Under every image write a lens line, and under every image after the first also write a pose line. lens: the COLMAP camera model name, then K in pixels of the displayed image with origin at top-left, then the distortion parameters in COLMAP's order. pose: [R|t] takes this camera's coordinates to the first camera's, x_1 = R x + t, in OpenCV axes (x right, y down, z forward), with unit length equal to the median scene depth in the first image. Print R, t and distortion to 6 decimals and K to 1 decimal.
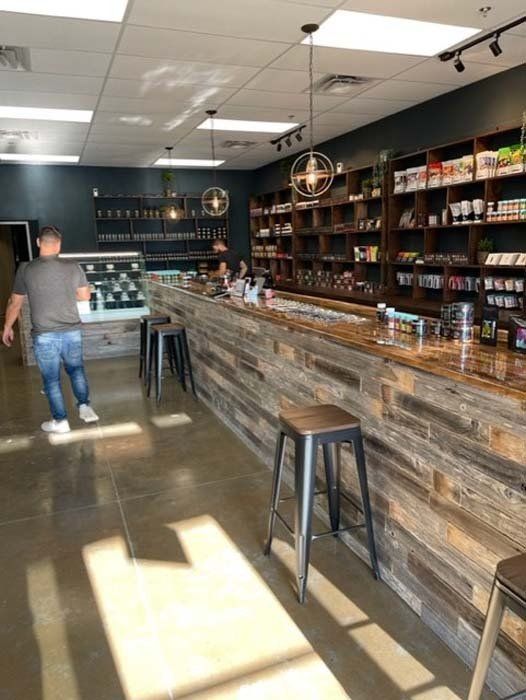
lens RADIAL K [[534.6, 0, 258.6], [0, 534.6, 354.4], [0, 0, 1]] dist [-0.001151, -0.007632]
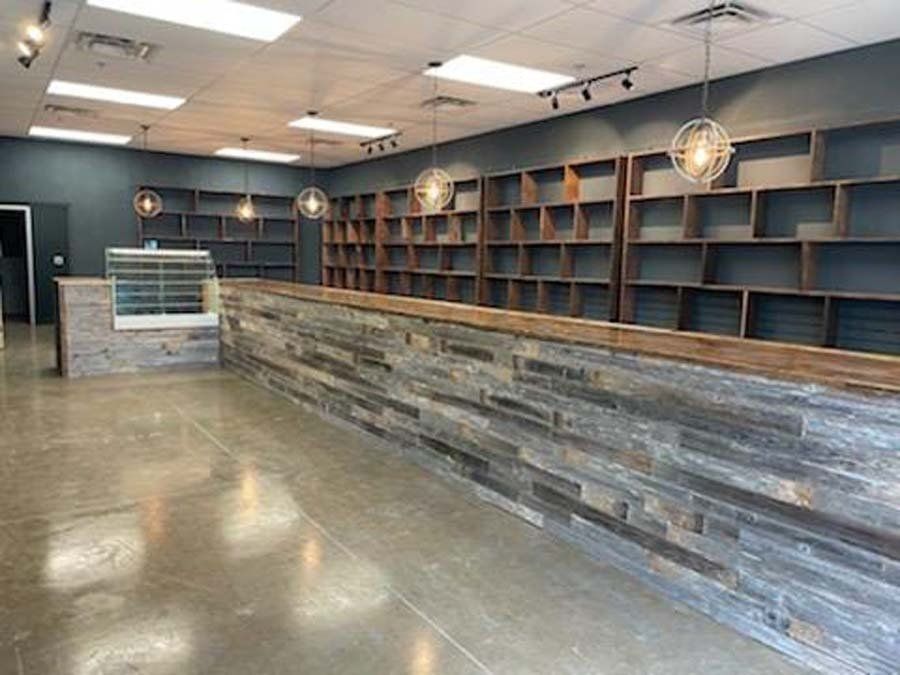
lens RADIAL K [[687.4, 0, 450.6], [0, 687.4, 335.9], [0, 0, 1]] dist [-0.001151, -0.007632]
pose [[0.972861, 0.028790, 0.229592, -0.173375], [-0.007855, 0.995766, -0.091585, 0.091963], [-0.231257, 0.087296, 0.968968, -0.342319]]
